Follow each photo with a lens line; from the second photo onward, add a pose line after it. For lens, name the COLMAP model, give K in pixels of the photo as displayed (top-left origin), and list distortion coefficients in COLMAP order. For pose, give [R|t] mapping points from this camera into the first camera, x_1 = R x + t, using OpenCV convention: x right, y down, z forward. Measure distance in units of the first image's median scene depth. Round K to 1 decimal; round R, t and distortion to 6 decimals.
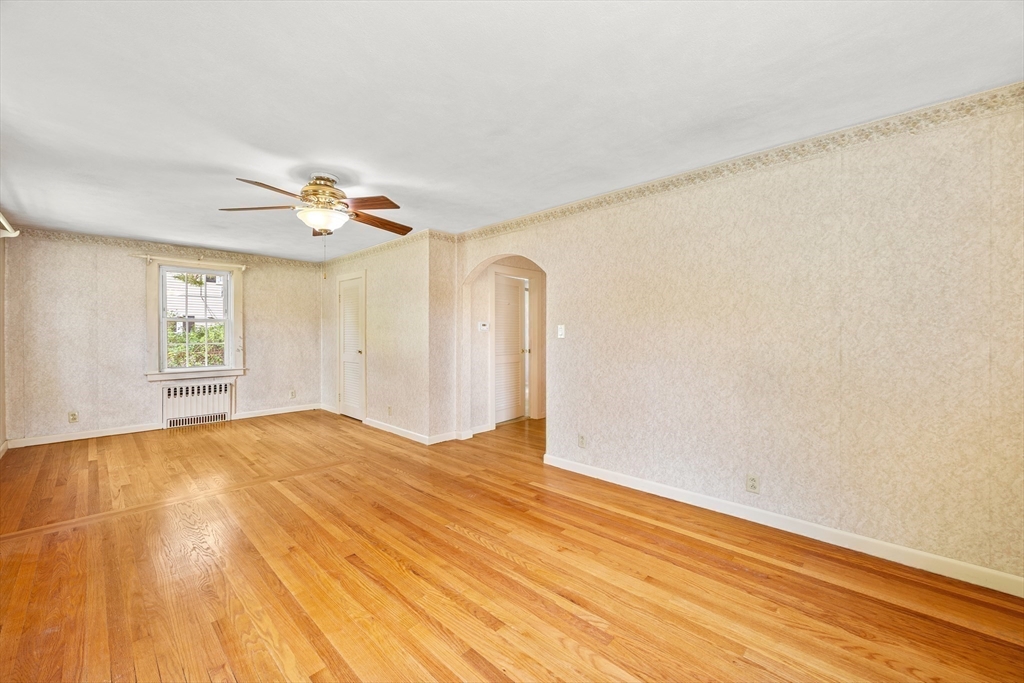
lens RADIAL K [[399.5, 0, 514.5], [0, 399.5, 339.7], [0, 0, 1]] dist [0.001209, -0.000444]
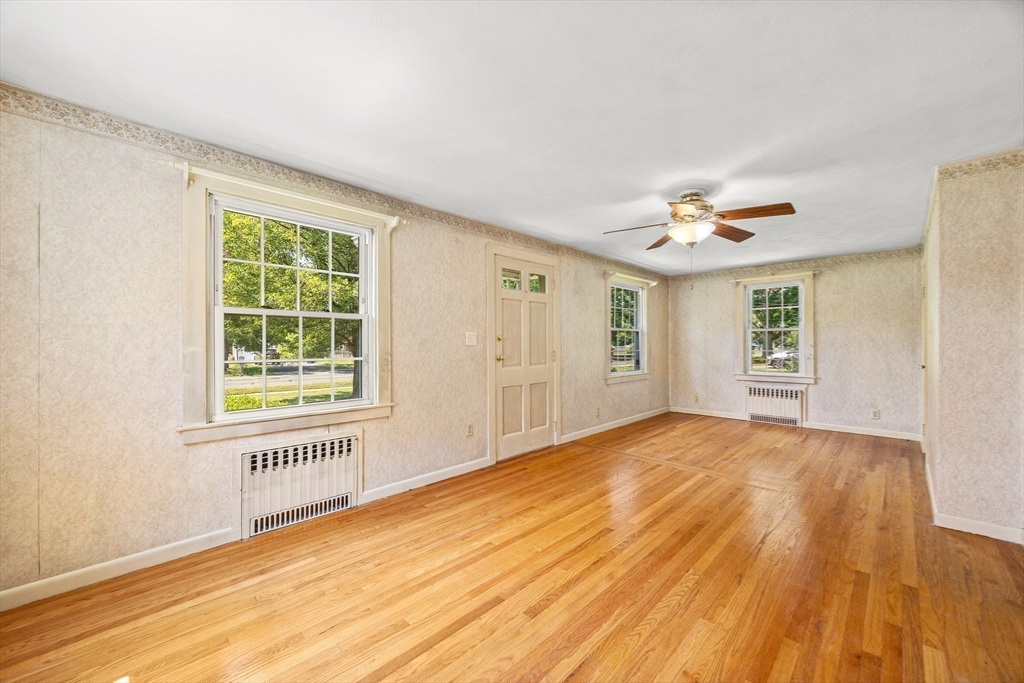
lens RADIAL K [[399.5, 0, 514.5], [0, 399.5, 339.7], [0, 0, 1]] dist [0.001209, -0.000444]
pose [[-0.018316, -0.008755, -0.999794, 0.574729], [-0.011941, 0.999892, -0.008537, -0.004375], [0.999761, 0.011782, -0.018418, 0.539254]]
